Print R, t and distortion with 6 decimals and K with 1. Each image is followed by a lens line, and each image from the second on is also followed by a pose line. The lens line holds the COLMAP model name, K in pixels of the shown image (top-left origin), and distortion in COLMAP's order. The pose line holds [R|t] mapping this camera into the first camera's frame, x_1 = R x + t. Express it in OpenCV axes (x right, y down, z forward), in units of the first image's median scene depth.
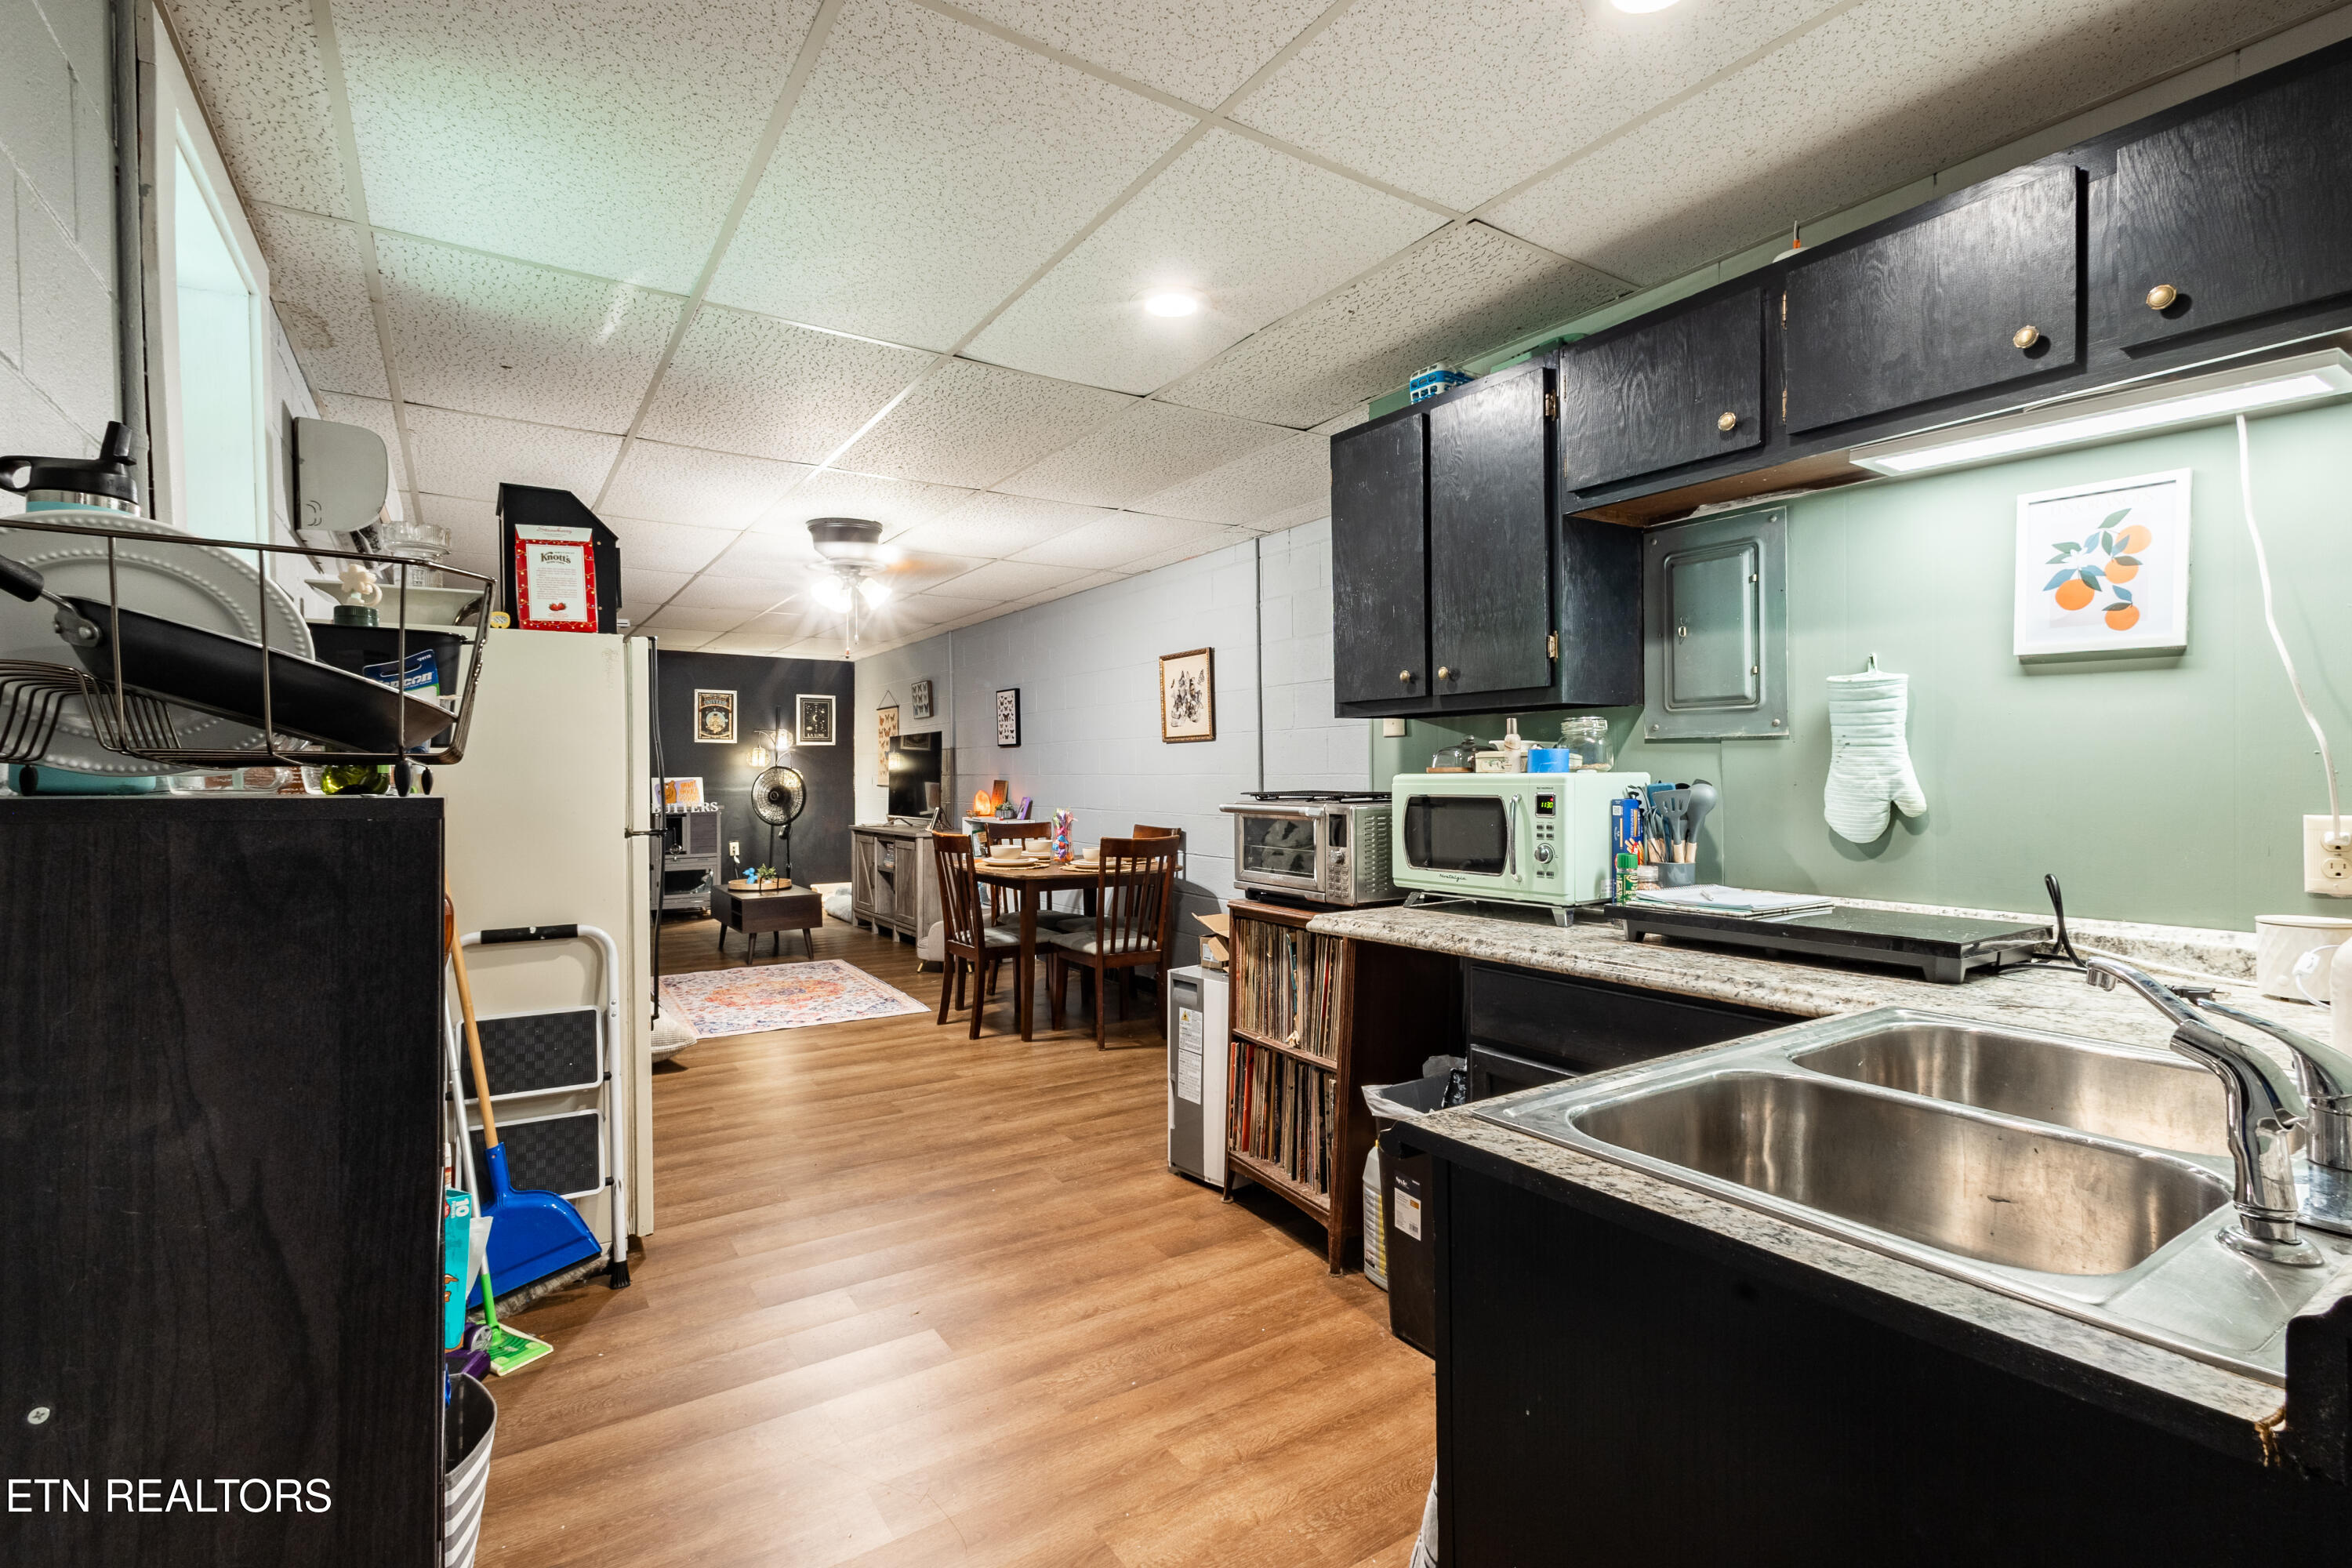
lens RADIAL K [[1079.1, 0, 1178.6], [0, 1079.1, 782.5], [0, 0, 1]] dist [0.005137, -0.001619]
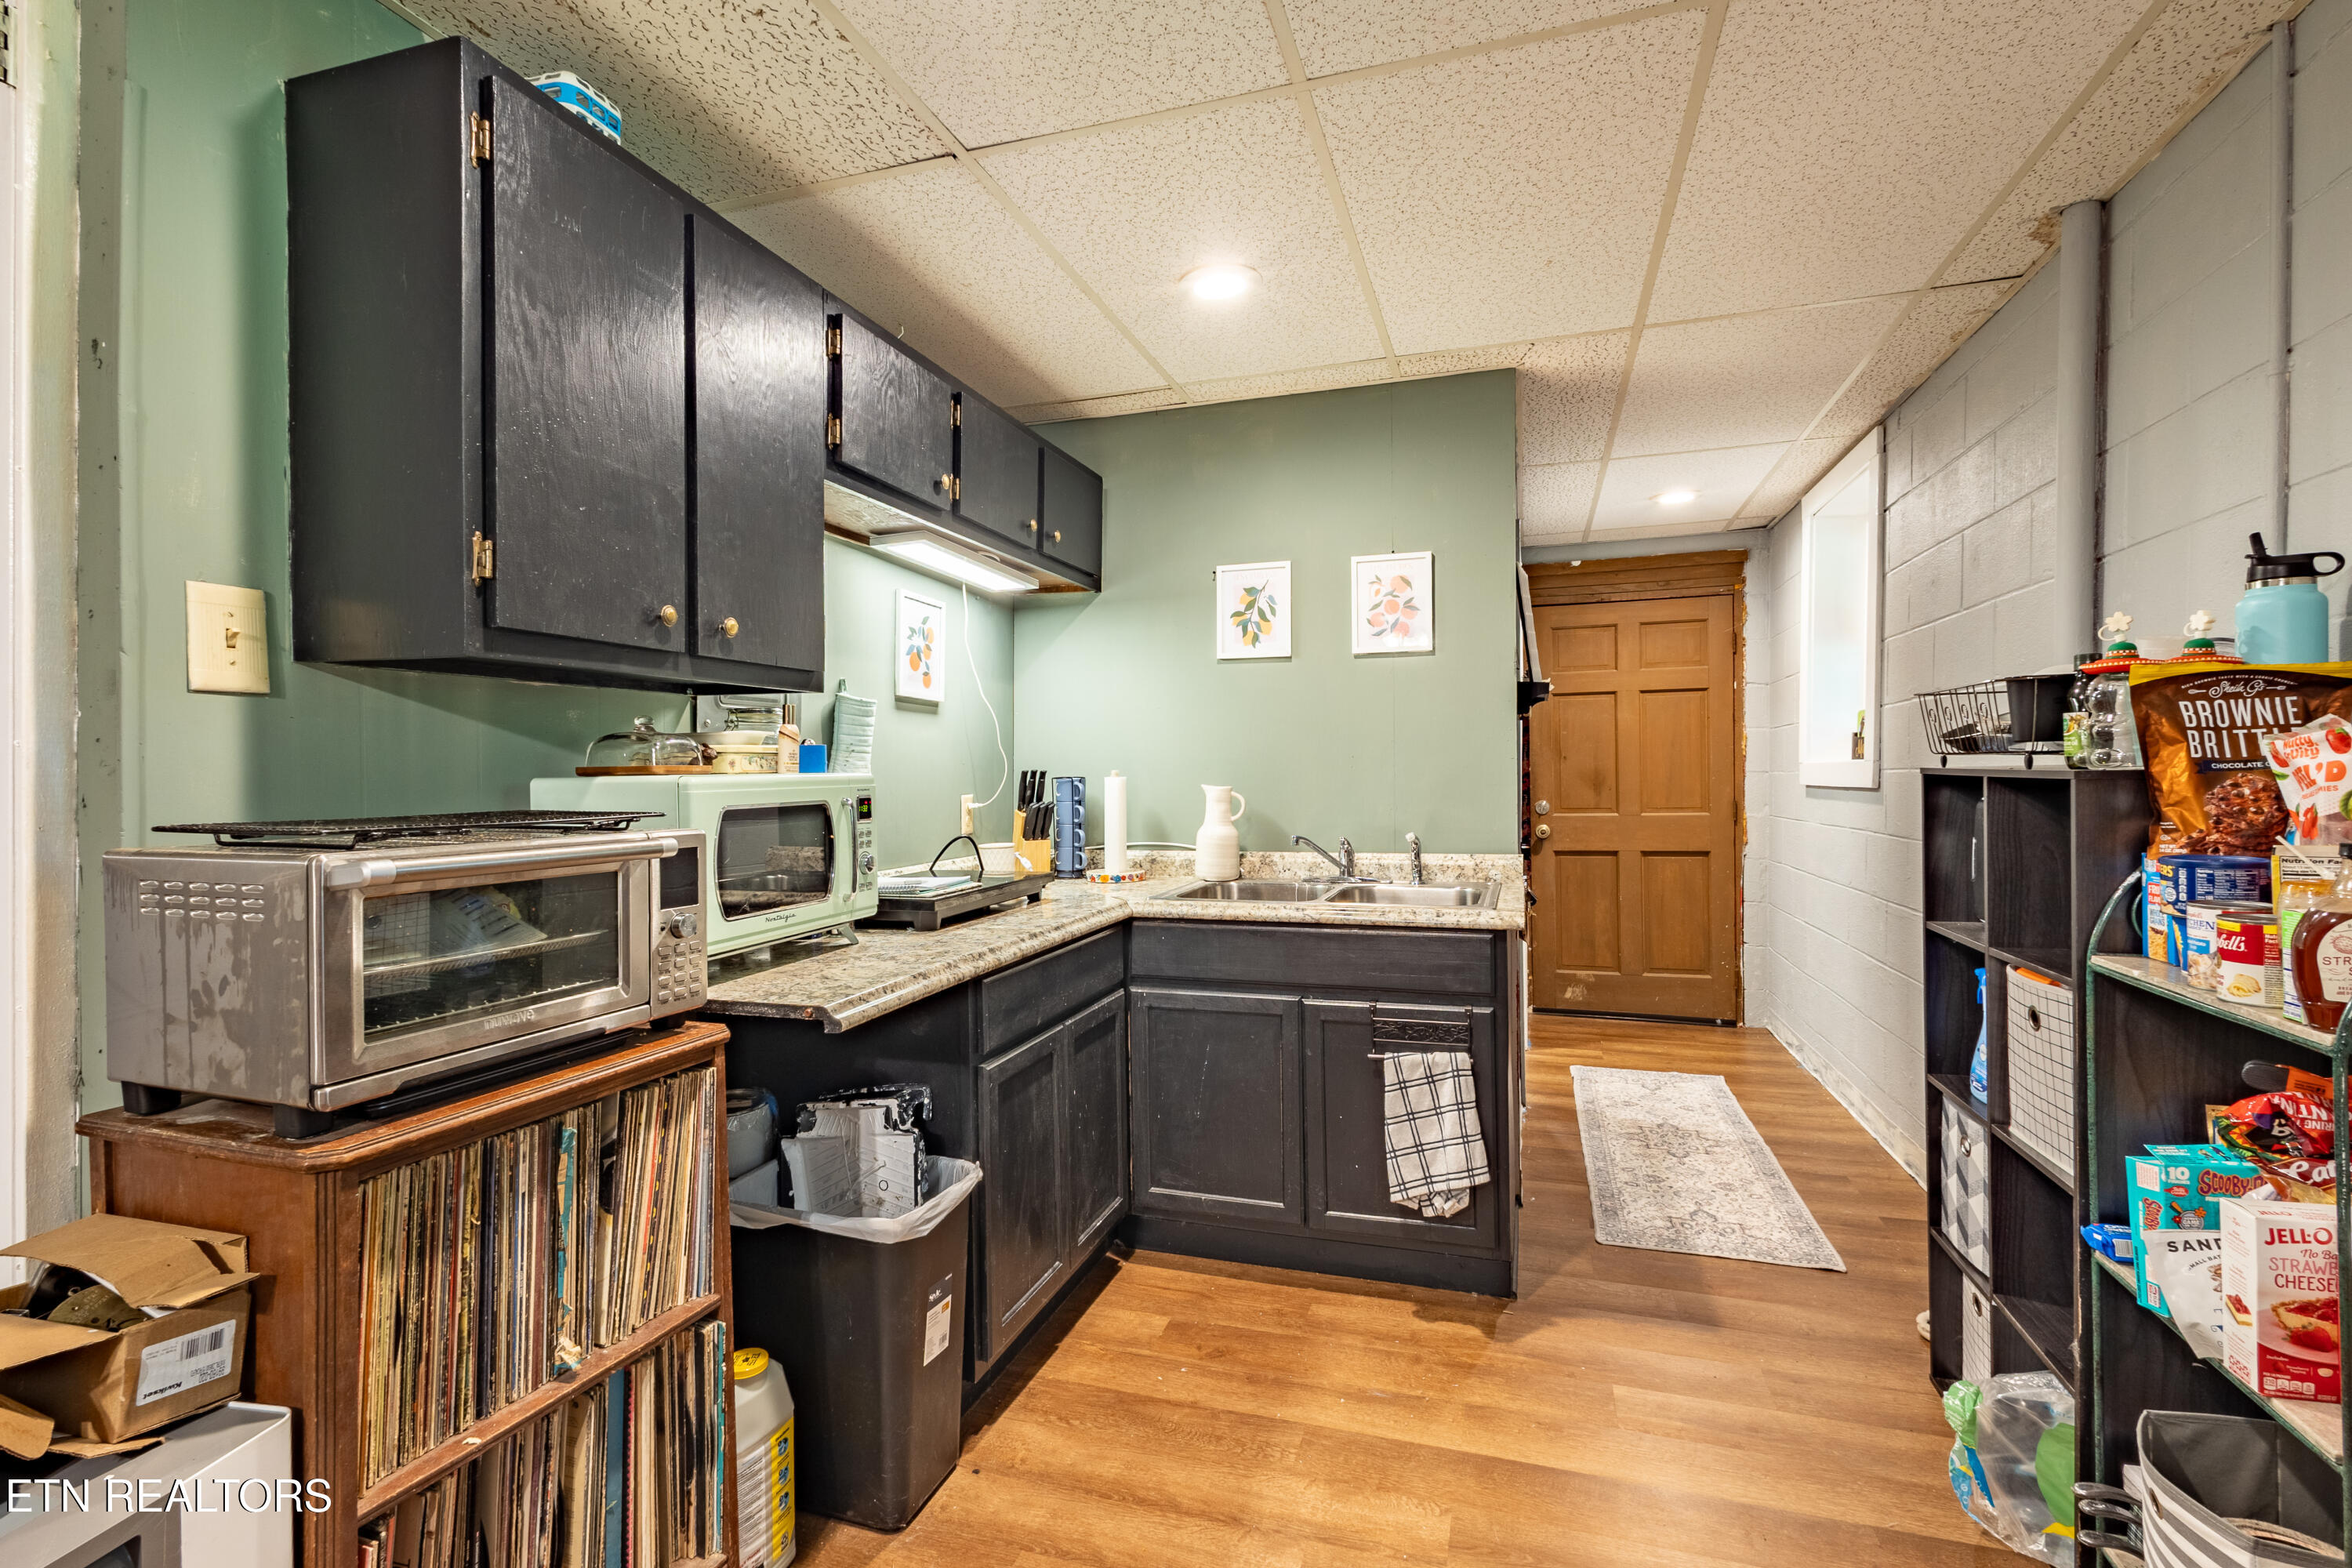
lens RADIAL K [[1079.1, 0, 1176.4], [0, 1079.1, 778.7], [0, 0, 1]] dist [0.005137, -0.001619]
pose [[-0.632322, 0.002992, 0.774700, -0.608659], [0.013349, 0.999886, 0.007034, -0.007475], [-0.774591, 0.014789, -0.632290, 1.621167]]
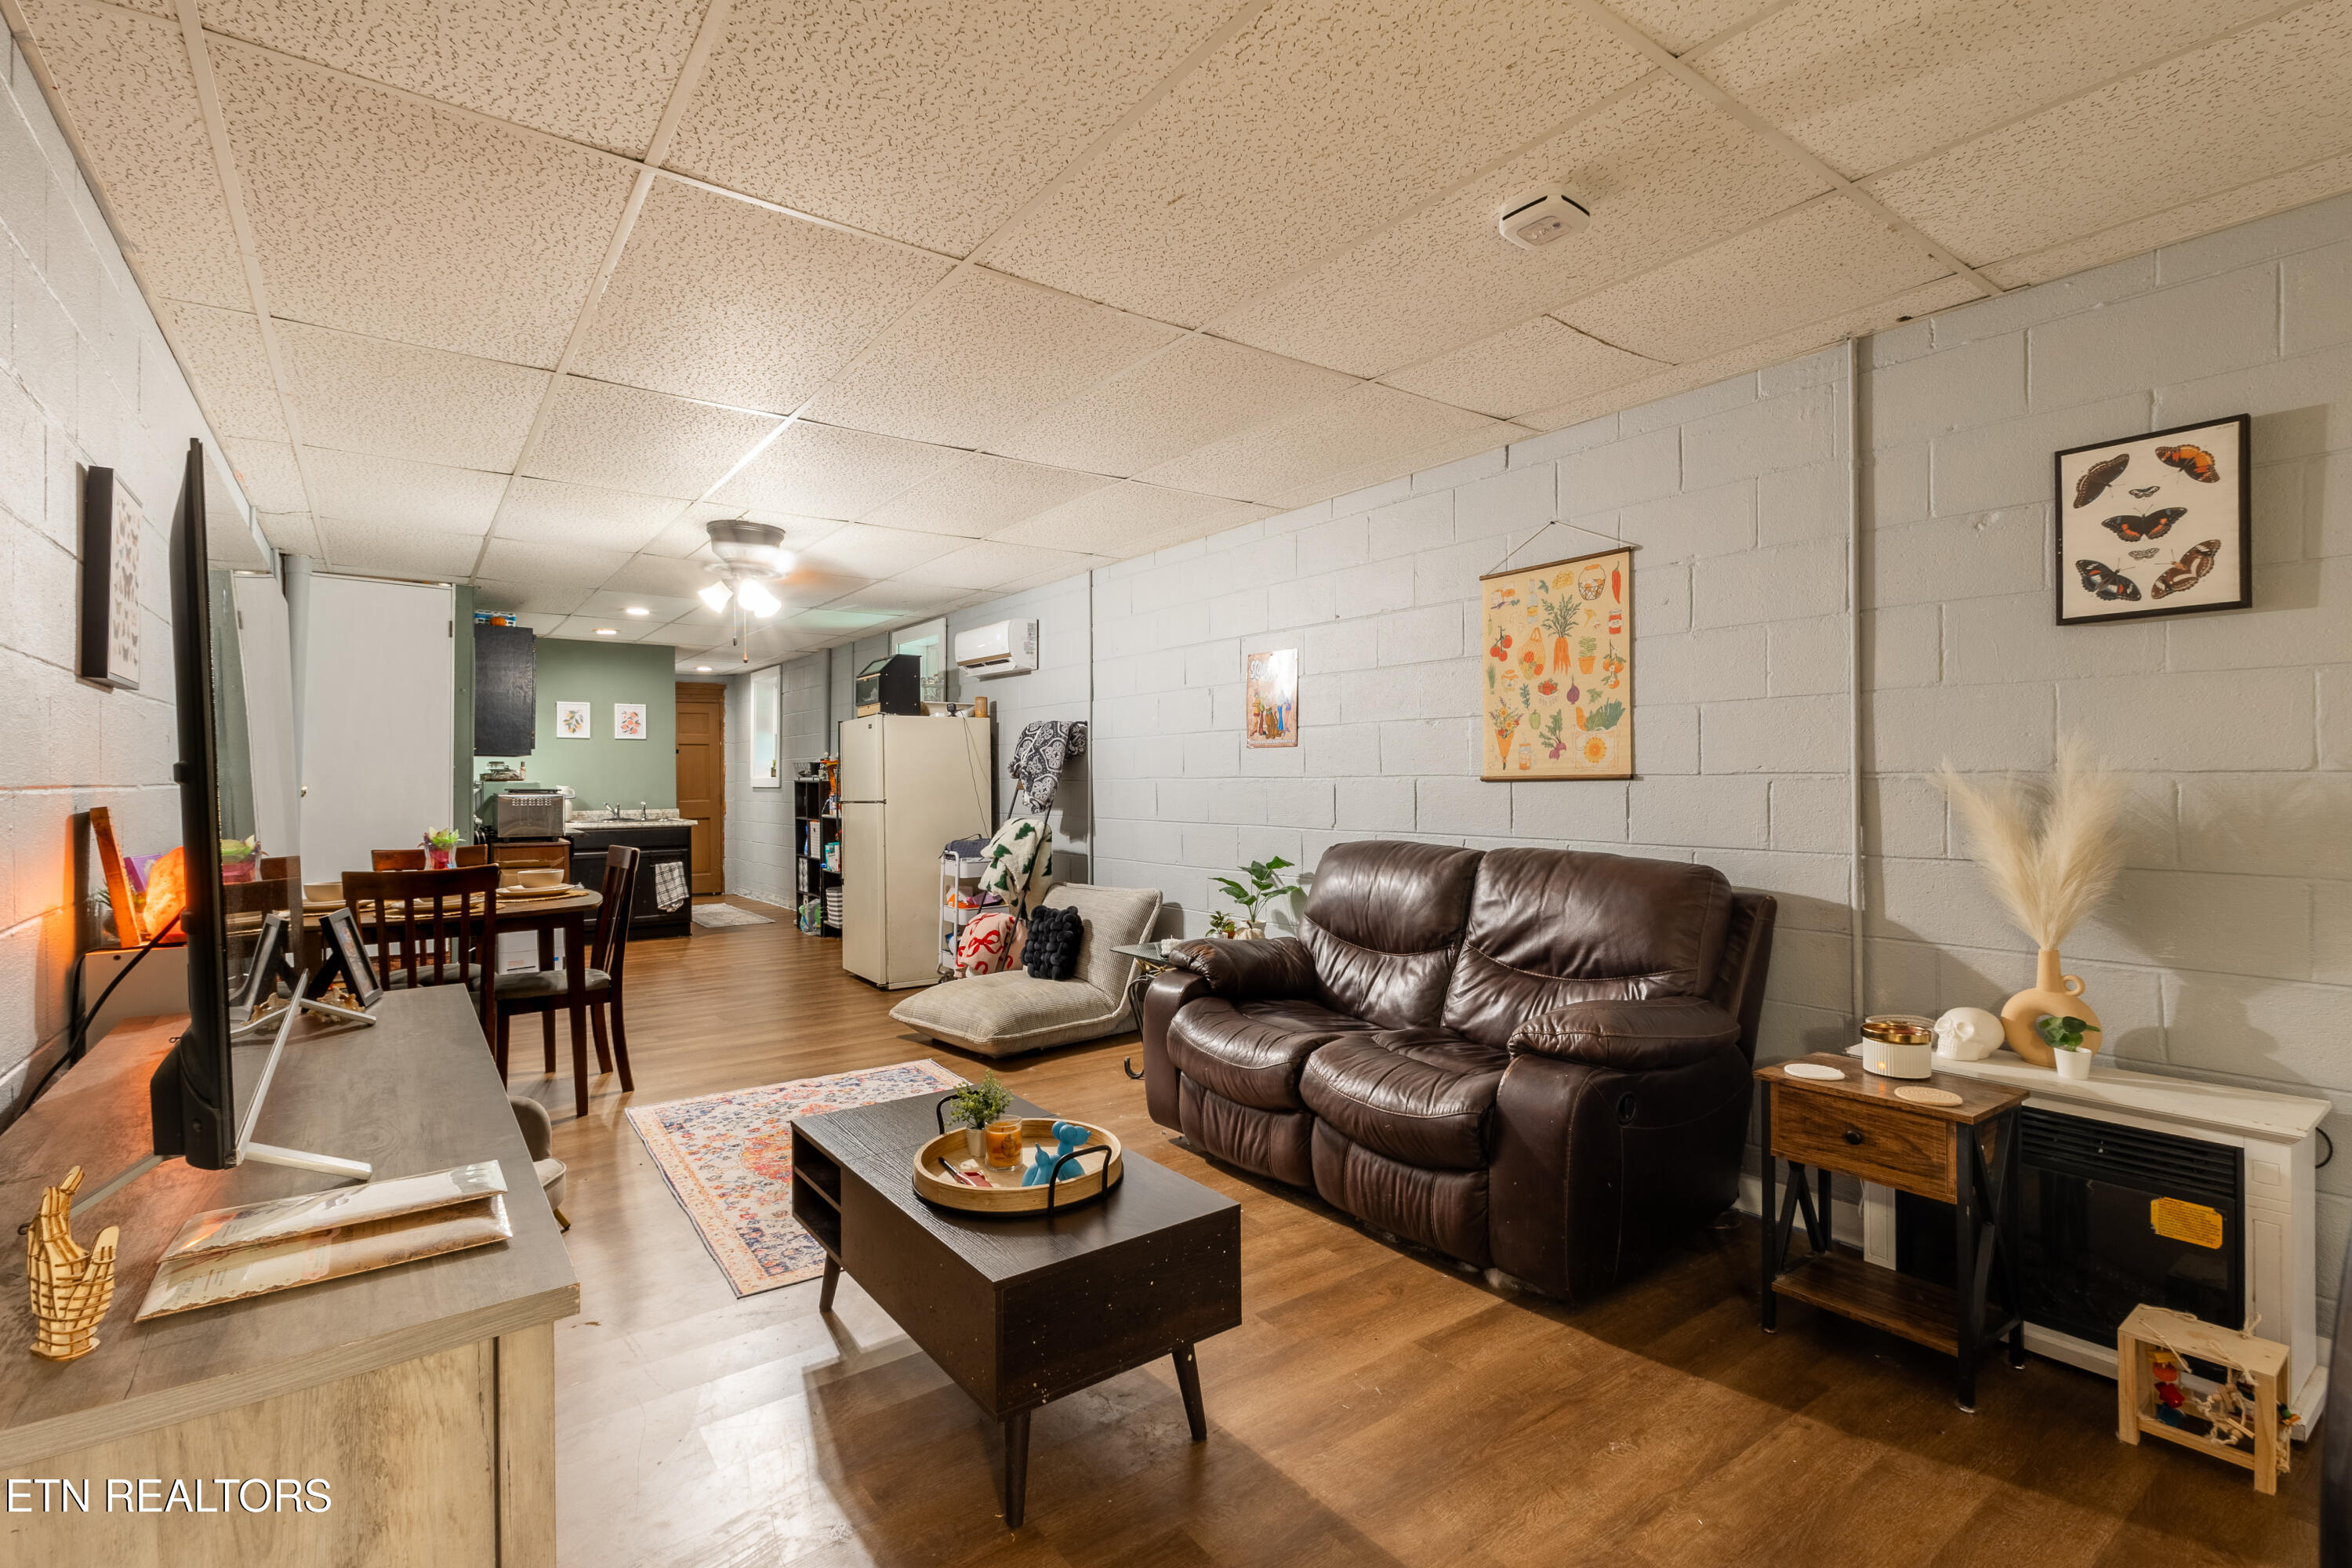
lens RADIAL K [[1079.1, 0, 1175.2], [0, 1079.1, 788.5], [0, 0, 1]] dist [0.005137, -0.001619]
pose [[-0.998119, 0.007301, -0.060863, -1.298274], [0.006394, 0.999866, 0.015090, -0.019841], [0.060965, 0.014672, -0.998032, 4.050077]]
